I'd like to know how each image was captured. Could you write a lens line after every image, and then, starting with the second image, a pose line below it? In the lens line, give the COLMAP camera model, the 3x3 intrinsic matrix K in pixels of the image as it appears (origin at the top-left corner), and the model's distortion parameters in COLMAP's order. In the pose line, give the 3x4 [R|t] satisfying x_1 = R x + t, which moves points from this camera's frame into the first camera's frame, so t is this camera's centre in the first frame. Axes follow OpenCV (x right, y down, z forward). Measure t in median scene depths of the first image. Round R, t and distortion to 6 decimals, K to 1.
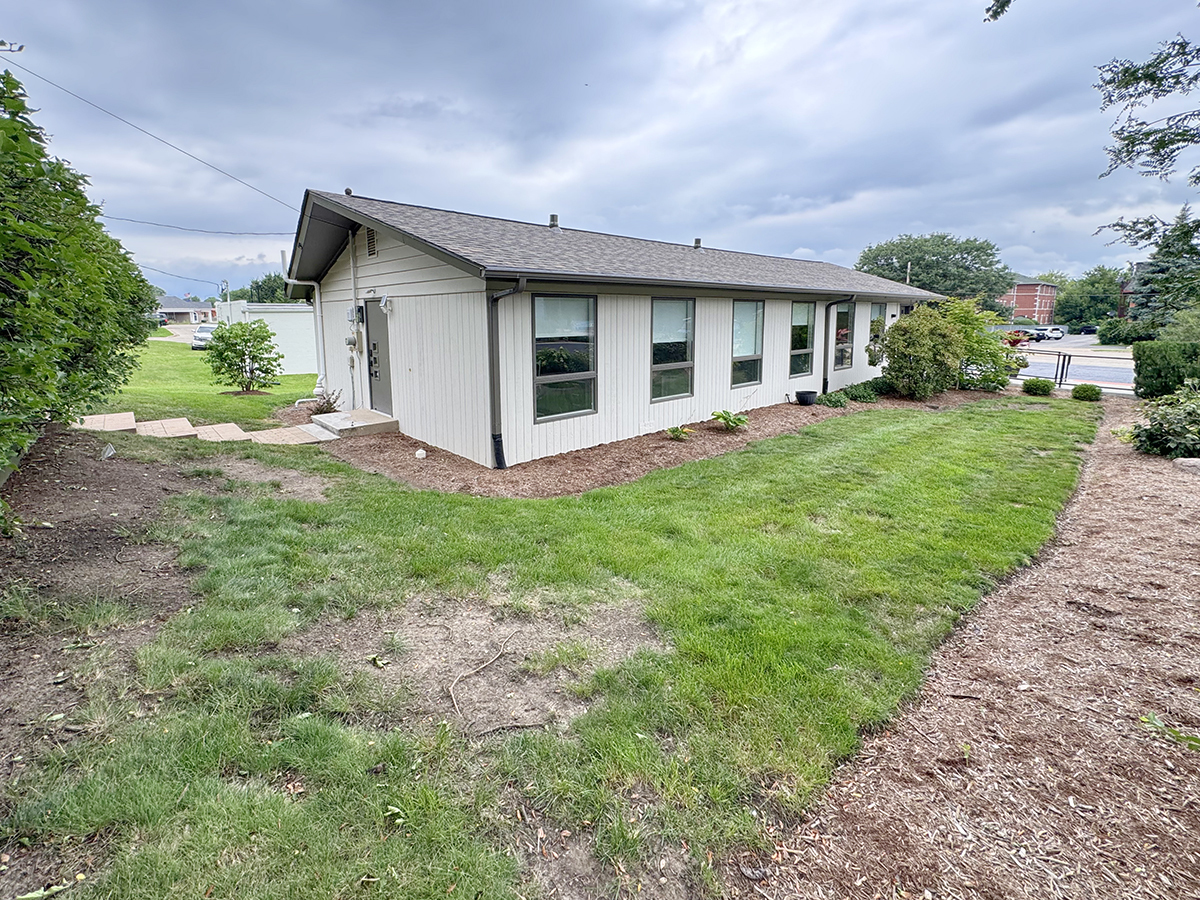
lens RADIAL K [[513.9, 0, 597.2], [0, 513.9, 438.2], [0, 0, 1]] dist [0.002089, 0.000959]
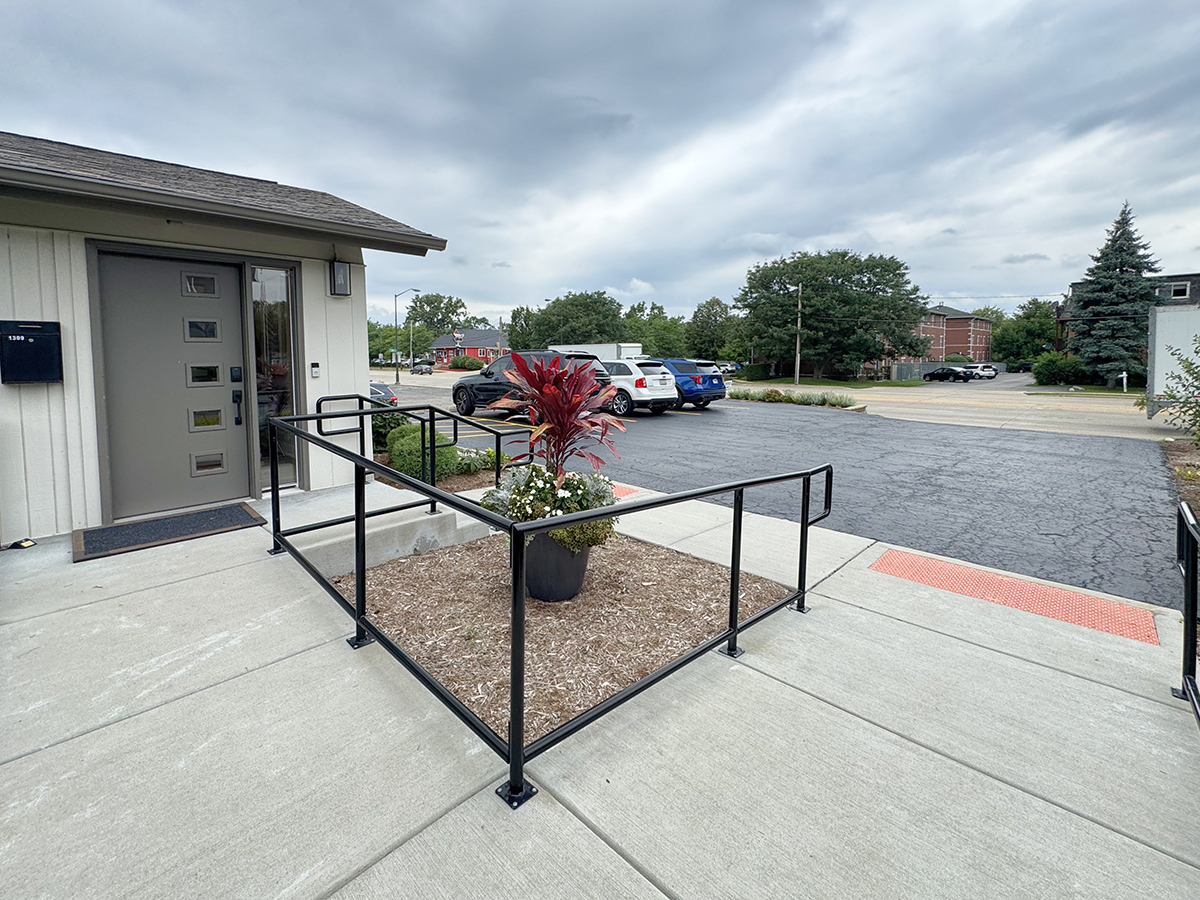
lens RADIAL K [[513.9, 0, 607.3], [0, 513.9, 443.4], [0, 0, 1]] dist [0.002089, 0.000959]
pose [[0.997885, -0.017001, 0.062741, 0.241950], [0.021333, 0.997386, -0.069036, -0.046999], [-0.061404, 0.070228, 0.995639, 0.236737]]
